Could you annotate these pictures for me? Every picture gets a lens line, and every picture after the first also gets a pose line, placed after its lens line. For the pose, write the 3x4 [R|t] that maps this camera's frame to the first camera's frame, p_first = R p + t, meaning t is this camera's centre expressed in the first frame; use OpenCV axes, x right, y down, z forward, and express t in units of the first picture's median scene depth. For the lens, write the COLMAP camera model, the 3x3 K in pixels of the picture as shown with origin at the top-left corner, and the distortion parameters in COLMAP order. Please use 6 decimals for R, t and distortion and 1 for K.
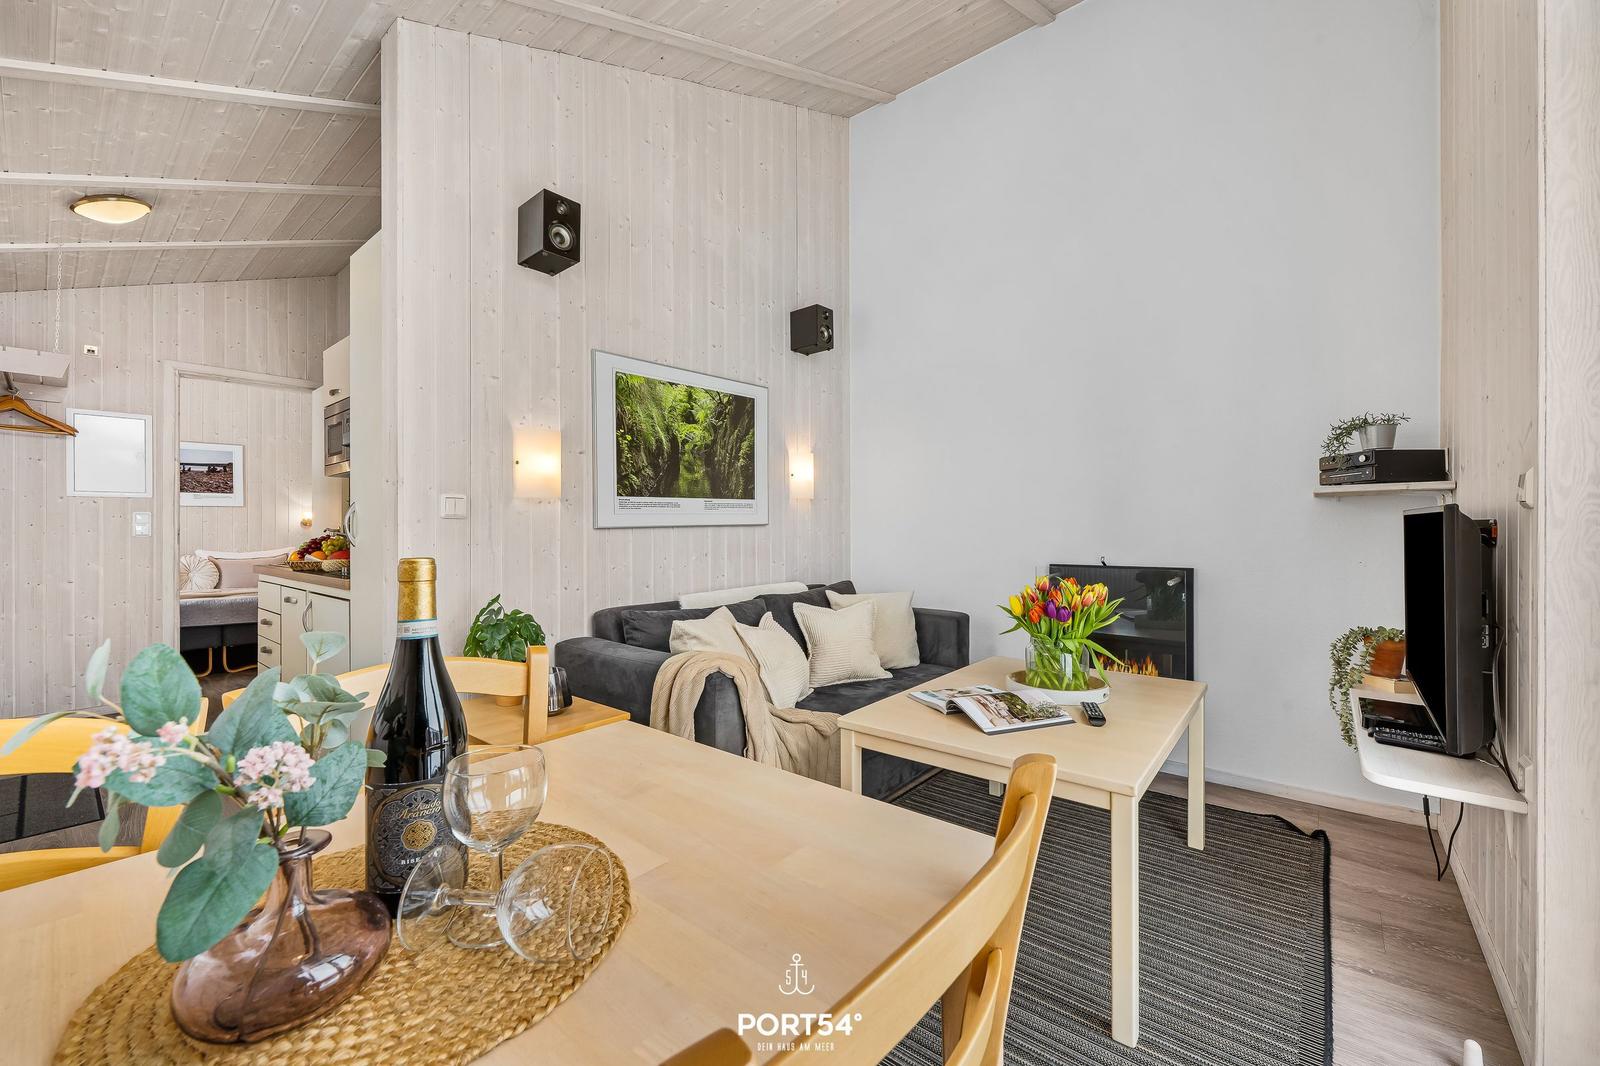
lens RADIAL K [[613.8, 0, 800.0], [0, 613.8, 533.0], [0, 0, 1]] dist [-0.000535, 0.000113]
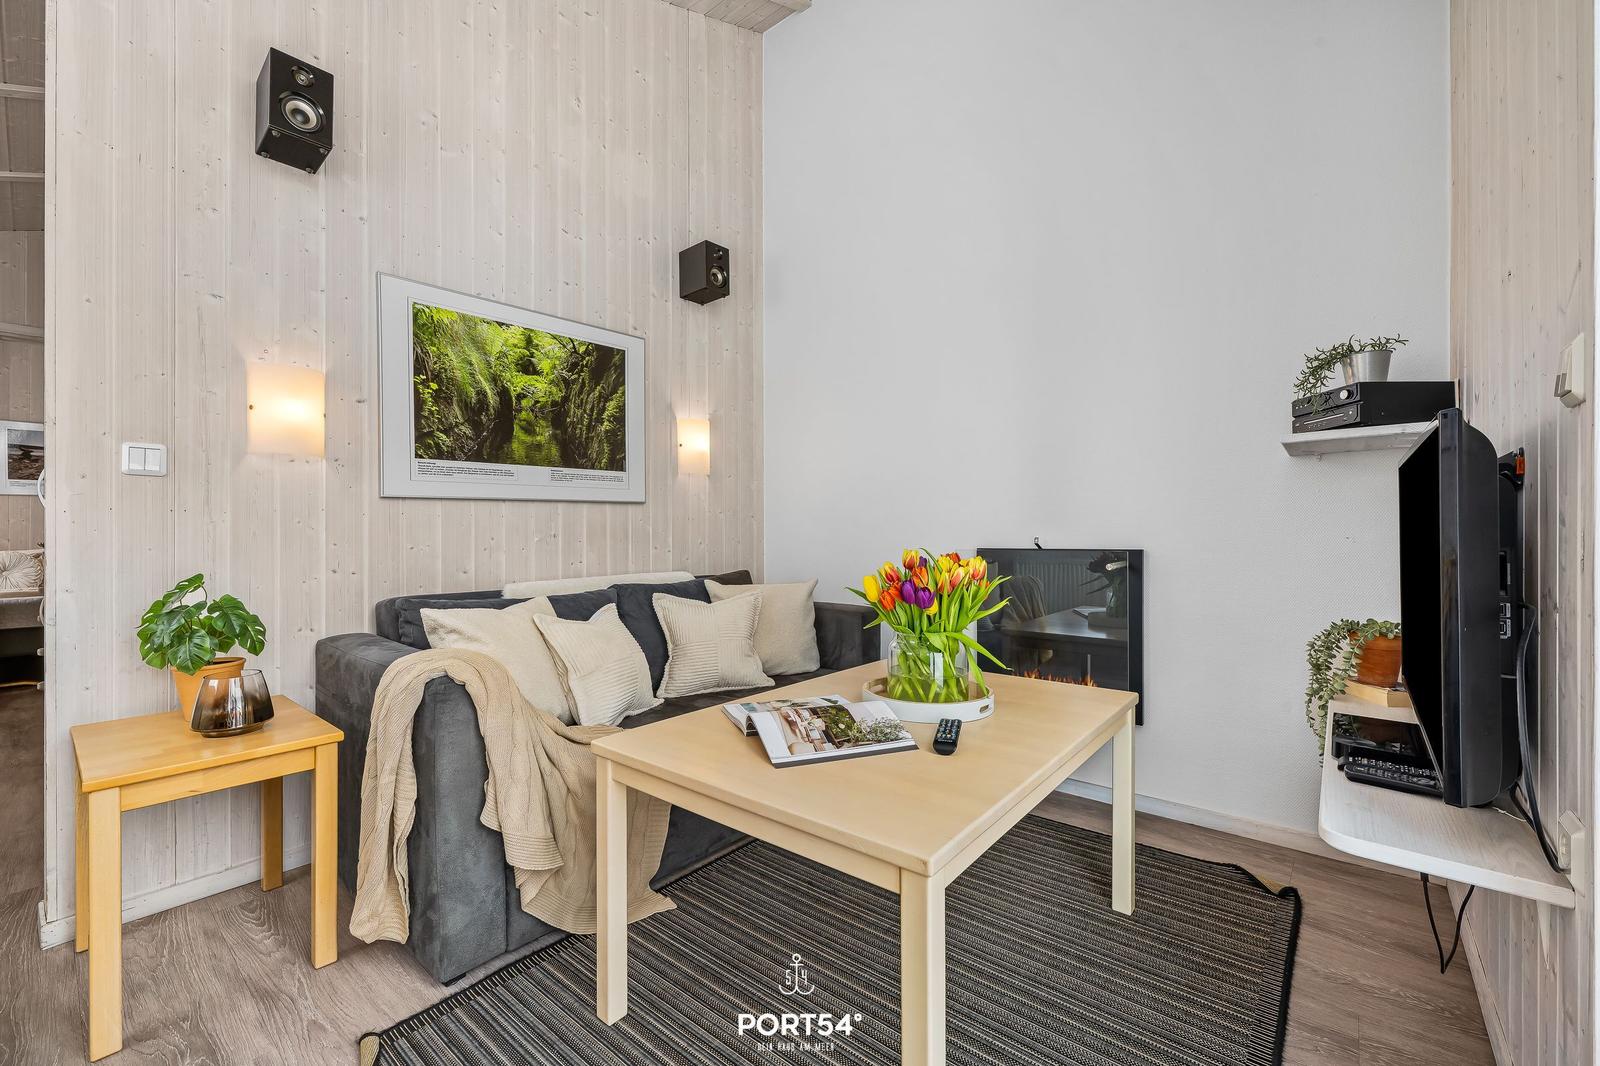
lens RADIAL K [[643.0, 0, 783.2], [0, 643.0, 534.2], [0, 0, 1]] dist [0.000332, -0.000189]
pose [[0.999962, -0.000175, -0.008733, 0.225533], [0.000164, 0.999999, -0.001322, 0.049452], [0.008733, 0.001321, 0.999961, 0.203149]]
